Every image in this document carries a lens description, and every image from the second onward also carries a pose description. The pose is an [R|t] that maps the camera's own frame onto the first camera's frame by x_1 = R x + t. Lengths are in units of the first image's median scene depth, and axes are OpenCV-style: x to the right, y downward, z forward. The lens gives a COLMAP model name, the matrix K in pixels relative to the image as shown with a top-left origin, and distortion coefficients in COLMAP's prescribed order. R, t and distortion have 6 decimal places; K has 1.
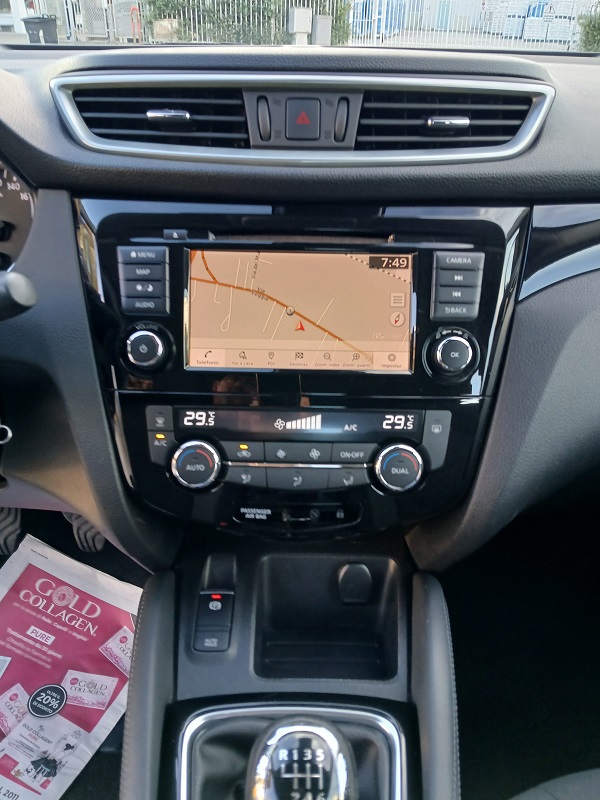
lens RADIAL K [[605.1, 0, 283.1], [0, 605.1, 403.9], [0, 0, 1]] dist [0.067702, -0.131249]
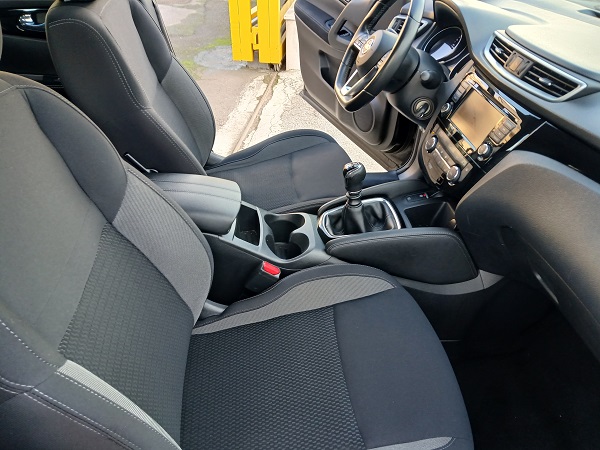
lens RADIAL K [[472.4, 0, 300.0], [0, 472.4, 225.0], [0, 0, 1]] dist [0.008191, -0.041900]
pose [[0.121461, 0.571944, -0.811250, 2.144445], [-0.530216, 0.728312, 0.434087, -0.325211], [0.839117, 0.377414, 0.391715, -0.464676]]
